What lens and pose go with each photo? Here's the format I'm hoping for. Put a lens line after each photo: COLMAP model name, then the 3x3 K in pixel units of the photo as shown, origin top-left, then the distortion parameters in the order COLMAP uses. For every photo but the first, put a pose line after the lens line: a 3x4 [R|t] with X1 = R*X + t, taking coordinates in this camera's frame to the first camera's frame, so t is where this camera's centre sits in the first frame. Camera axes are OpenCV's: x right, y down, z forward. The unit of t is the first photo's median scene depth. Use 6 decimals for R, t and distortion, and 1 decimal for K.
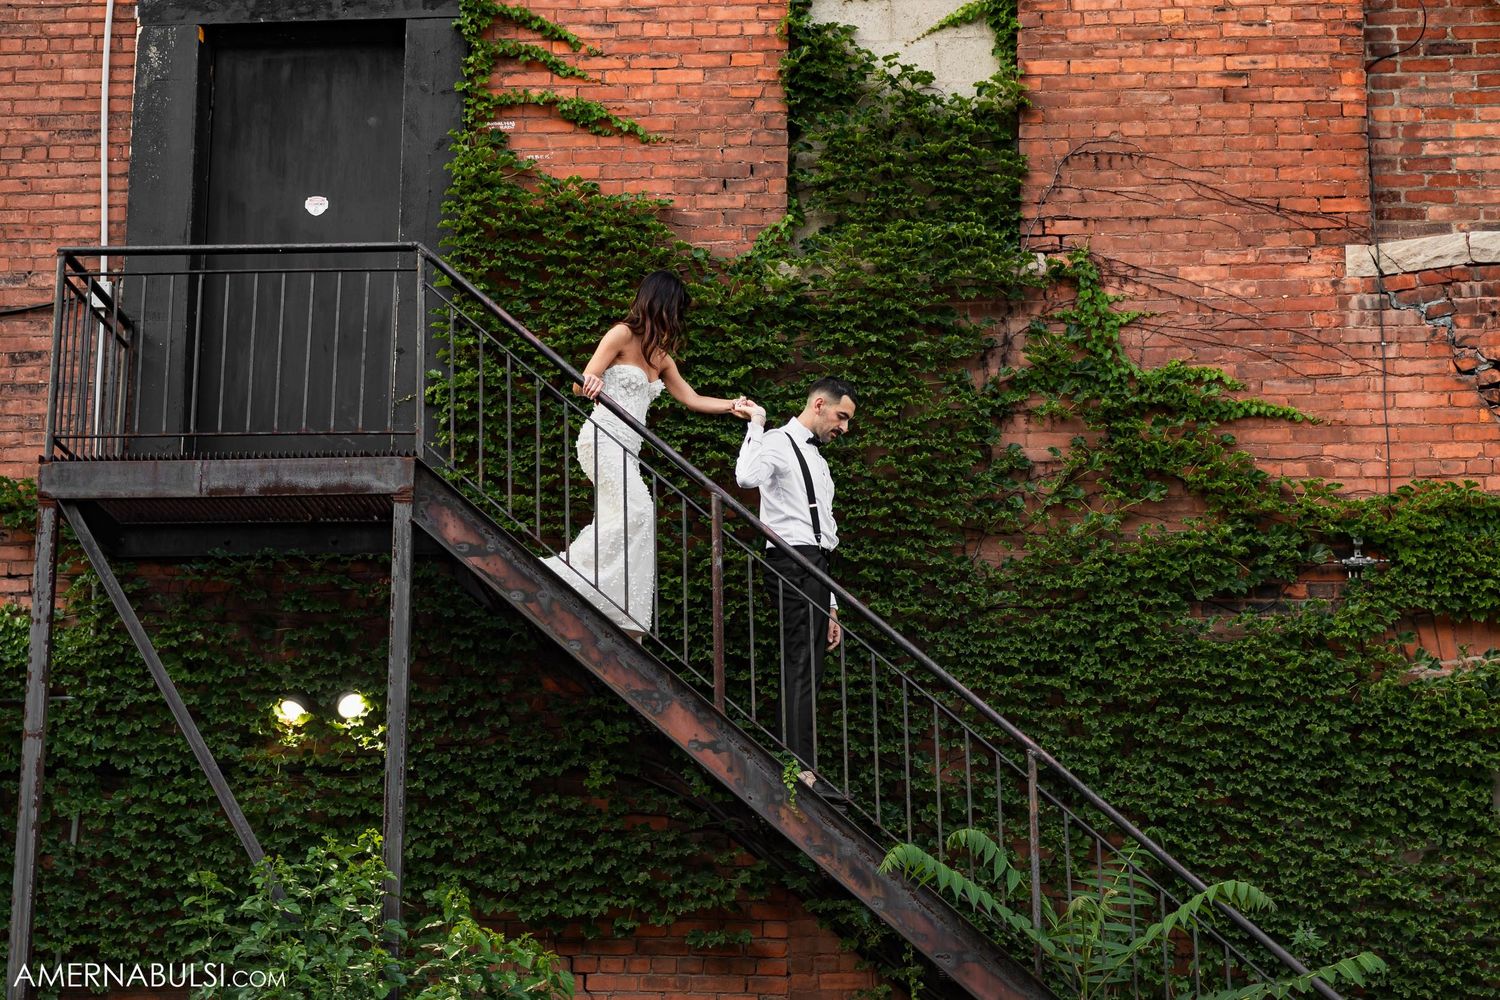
lens RADIAL K [[3140.9, 0, 750.0], [0, 3140.9, 500.0], [0, 0, 1]] dist [-0.018759, 0.057572]
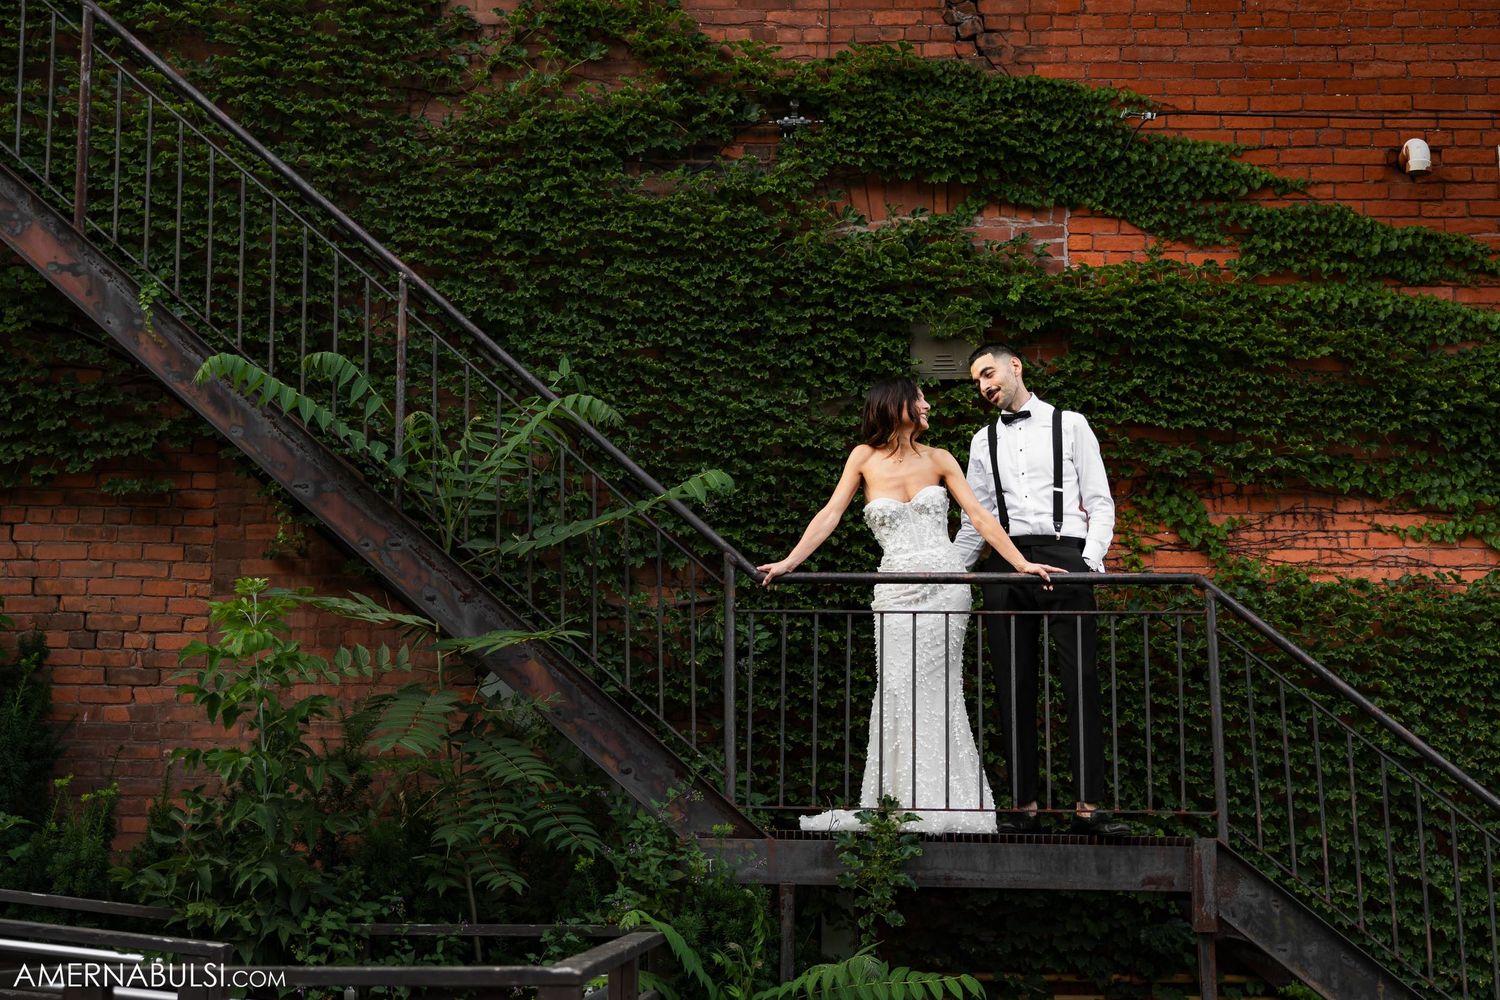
lens RADIAL K [[2316.4, 0, 750.0], [0, 2316.4, 500.0], [0, 0, 1]] dist [-0.010561, -0.036574]
pose [[0.996814, 0.007034, 0.079446, 0.124414], [-0.014522, 0.995460, 0.094069, 0.071931], [-0.078424, -0.094923, 0.992391, 0.257870]]
